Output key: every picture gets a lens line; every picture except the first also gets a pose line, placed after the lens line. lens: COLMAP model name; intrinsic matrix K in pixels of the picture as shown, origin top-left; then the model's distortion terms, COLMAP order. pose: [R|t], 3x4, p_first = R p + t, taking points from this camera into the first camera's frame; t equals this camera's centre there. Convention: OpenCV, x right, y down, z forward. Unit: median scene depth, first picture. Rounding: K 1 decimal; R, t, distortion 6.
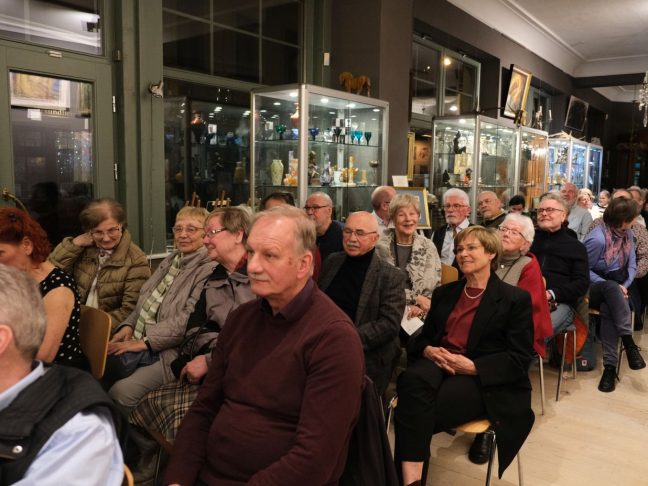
lens RADIAL K [[591.8, 0, 341.7], [0, 591.8, 243.6], [0, 0, 1]] dist [-0.015733, -0.000754]
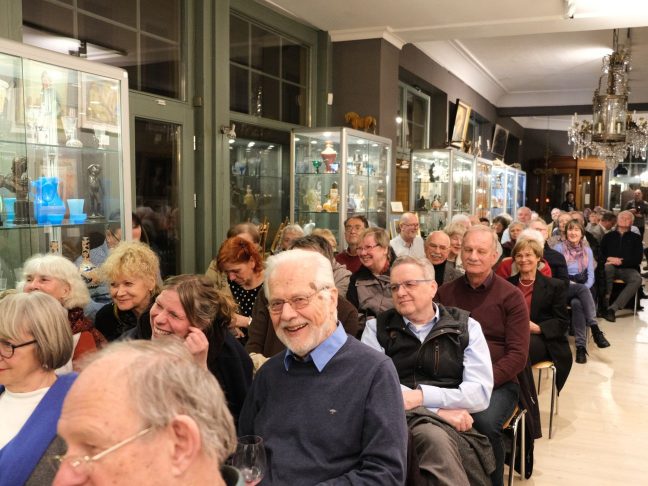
lens RADIAL K [[656.4, 0, 382.6], [0, 656.4, 268.9], [0, 0, 1]] dist [-0.013017, 0.019495]
pose [[0.970055, -0.028821, 0.241168, -0.242880], [0.030067, 0.999547, -0.001486, 0.017957], [-0.241016, 0.008693, 0.970482, -0.243124]]
